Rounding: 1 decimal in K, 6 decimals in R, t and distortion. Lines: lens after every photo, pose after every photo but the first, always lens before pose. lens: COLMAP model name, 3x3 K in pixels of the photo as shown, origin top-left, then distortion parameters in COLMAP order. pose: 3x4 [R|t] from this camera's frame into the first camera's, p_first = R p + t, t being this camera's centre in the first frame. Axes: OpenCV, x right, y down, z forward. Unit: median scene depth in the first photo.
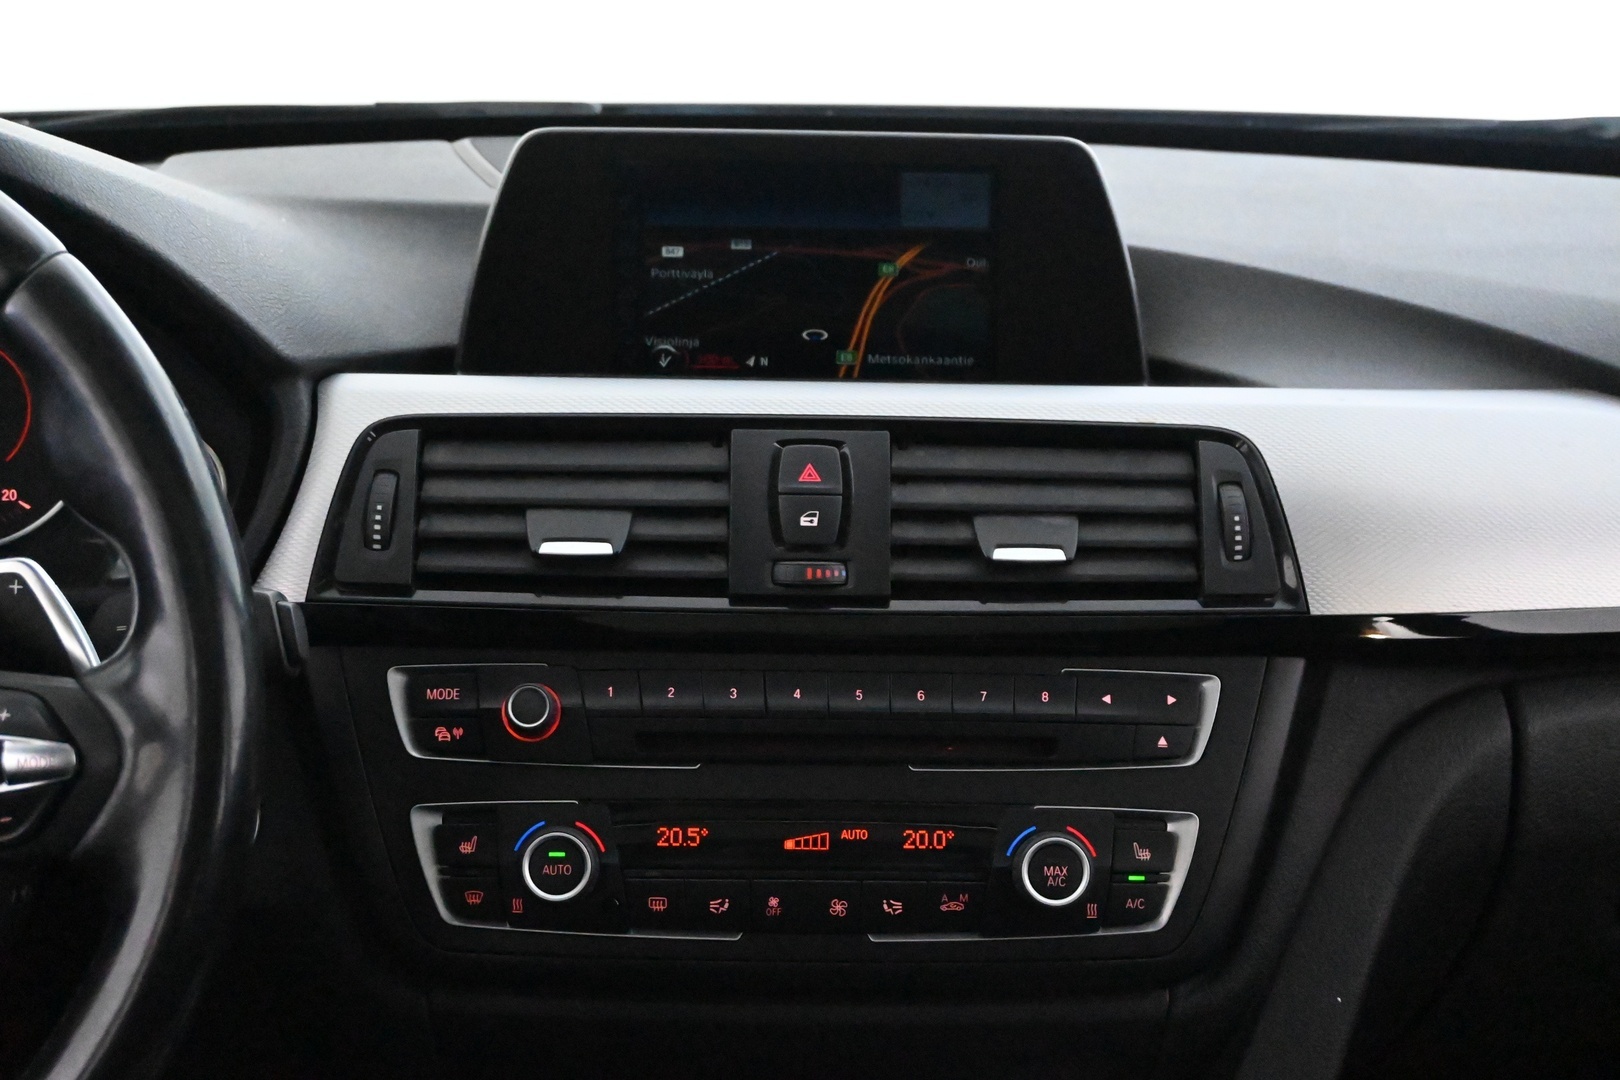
lens RADIAL K [[2653.5, 0, 810.0], [0, 2653.5, 540.0], [0, 0, 1]] dist [0.014835, 0.066390]
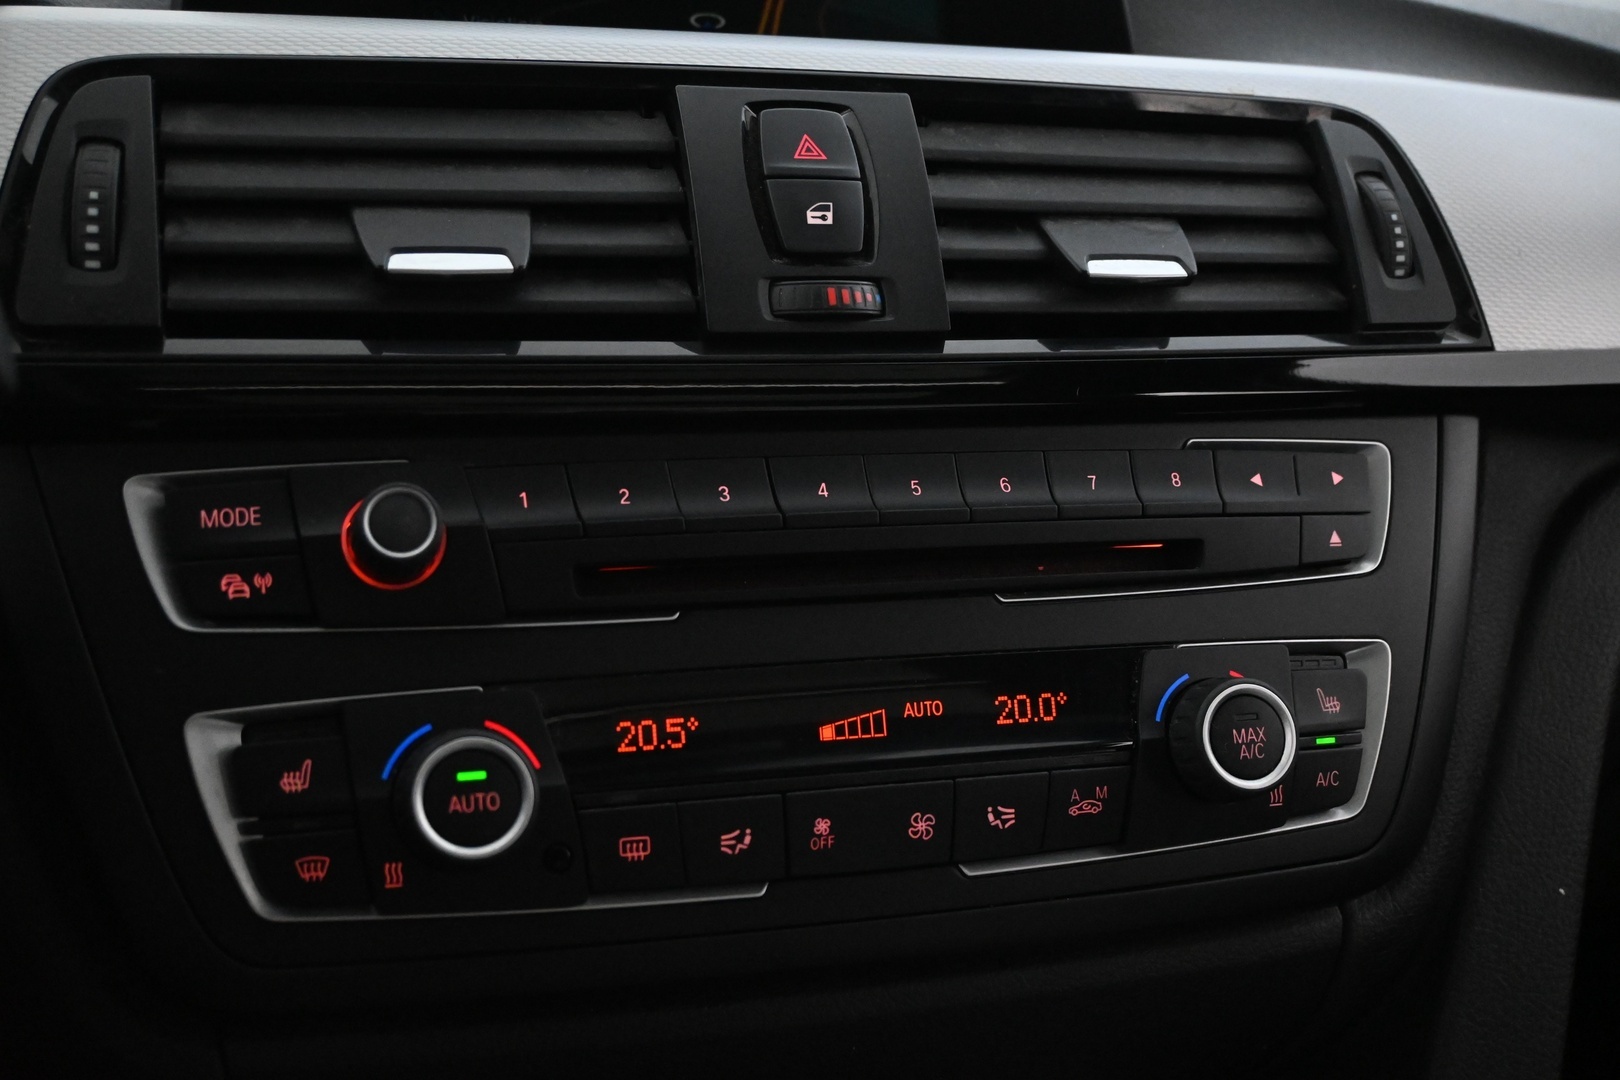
lens RADIAL K [[1931.1, 0, 810.0], [0, 1931.1, 540.0], [0, 0, 1]] dist [-0.011879, -0.006382]
pose [[0.955076, -0.051241, 0.291897, -0.139807], [0.061913, 0.997704, -0.027436, 0.081499], [-0.289821, 0.044275, 0.956056, 0.565644]]
